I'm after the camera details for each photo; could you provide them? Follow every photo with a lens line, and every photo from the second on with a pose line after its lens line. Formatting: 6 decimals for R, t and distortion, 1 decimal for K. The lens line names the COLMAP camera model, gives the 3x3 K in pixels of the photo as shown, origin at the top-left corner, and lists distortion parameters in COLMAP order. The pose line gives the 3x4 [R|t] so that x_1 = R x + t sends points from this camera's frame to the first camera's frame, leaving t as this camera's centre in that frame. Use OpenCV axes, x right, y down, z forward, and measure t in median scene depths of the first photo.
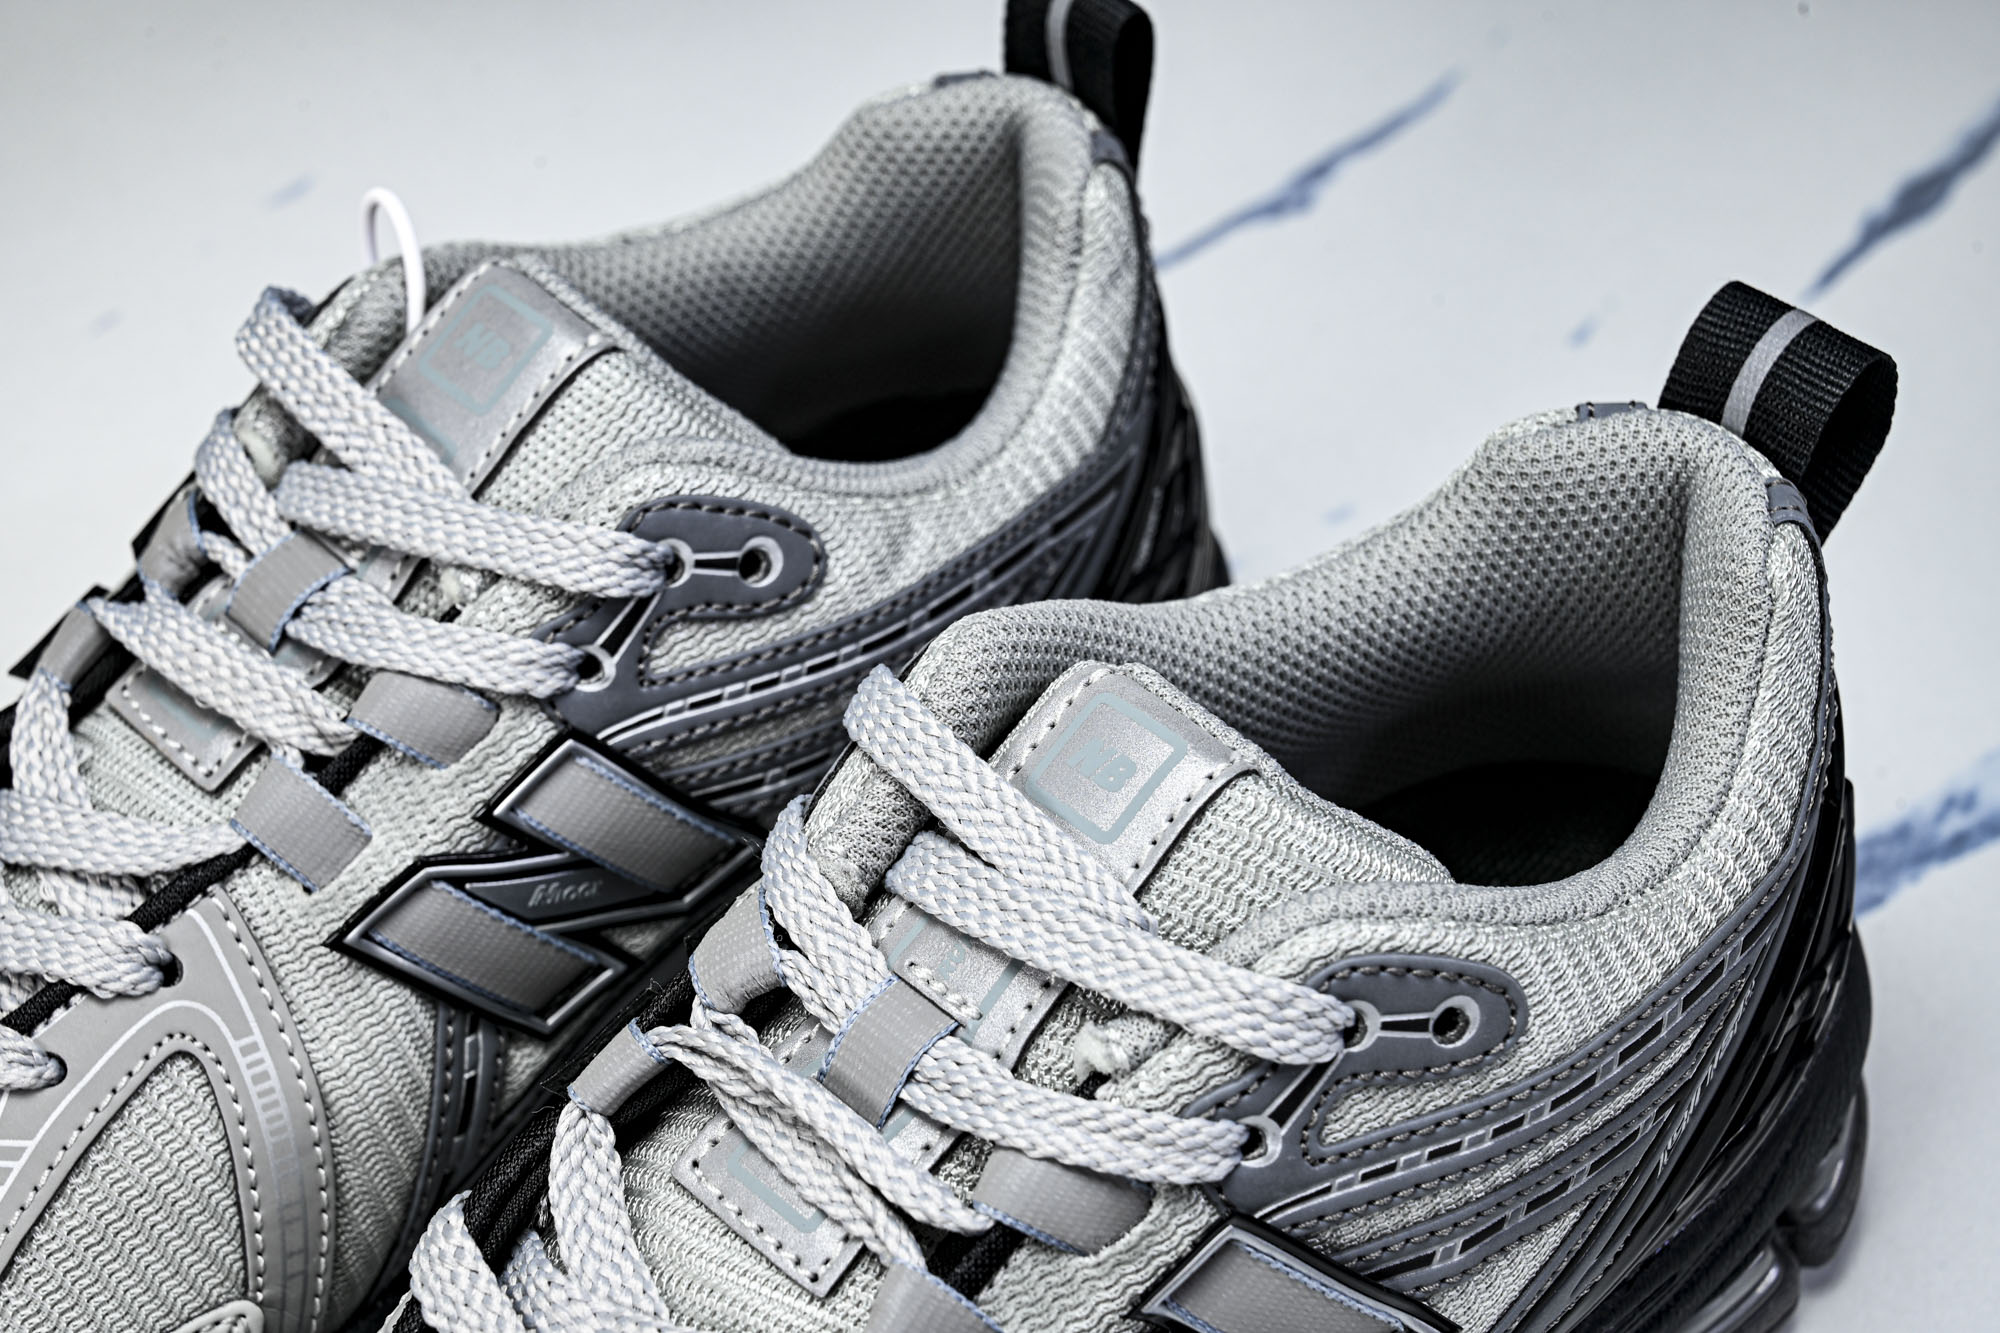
lens RADIAL K [[3985.7, 0, 918.5], [0, 3985.7, 668.3], [0, 0, 1]] dist [0.075336, -0.380186]
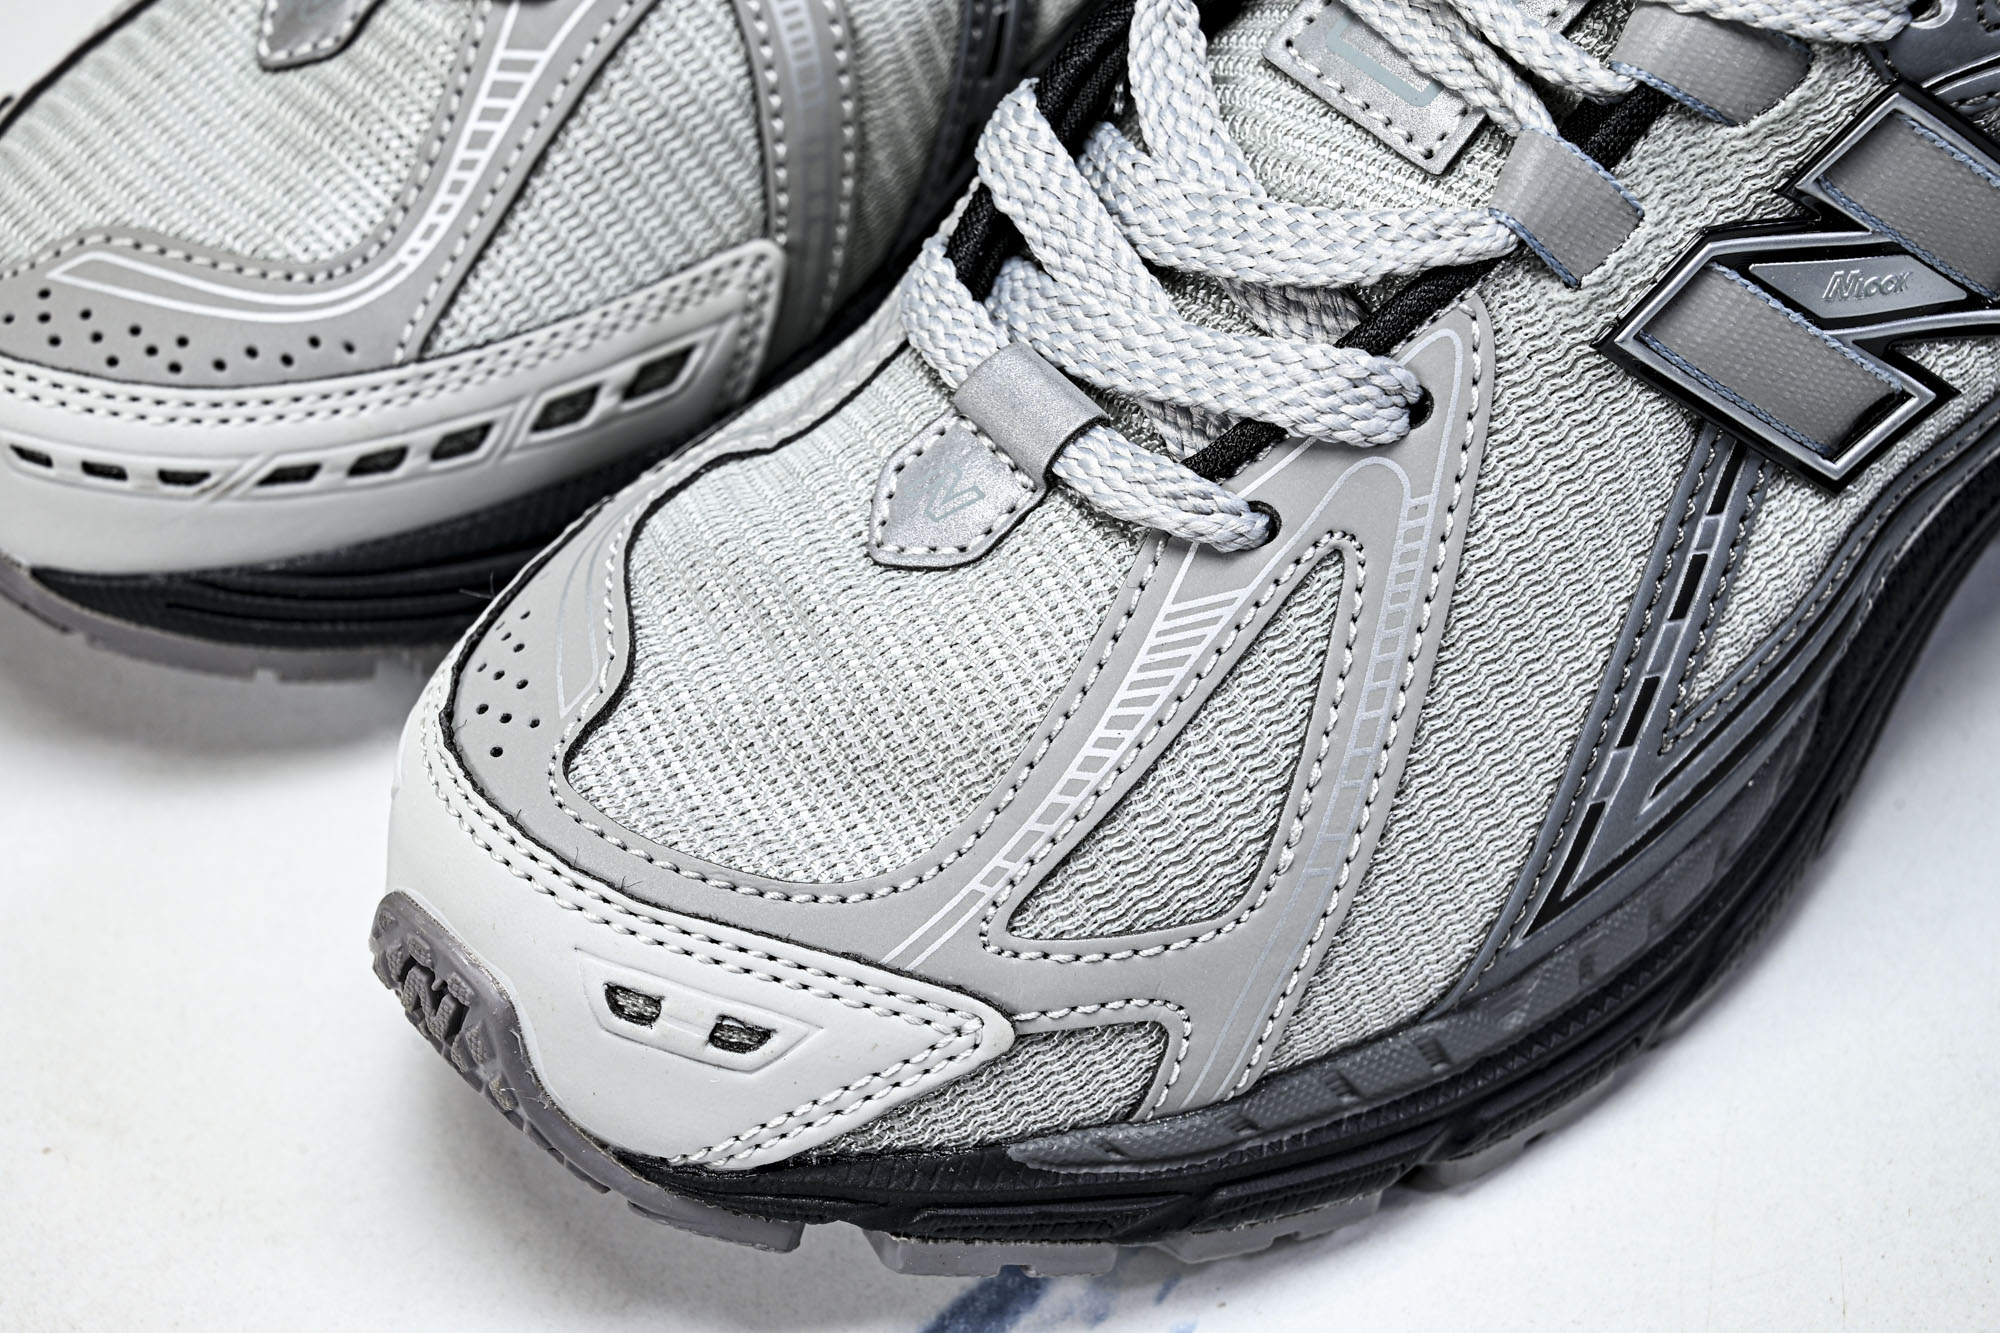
lens RADIAL K [[3985.7, 0, 918.5], [0, 3985.7, 668.3], [0, 0, 1]] dist [0.075336, -0.380186]
pose [[0.998895, 0.010251, -0.045863, -0.099217], [-0.004195, 0.991473, 0.130242, 0.150403], [0.046807, -0.129906, 0.990421, 0.075859]]
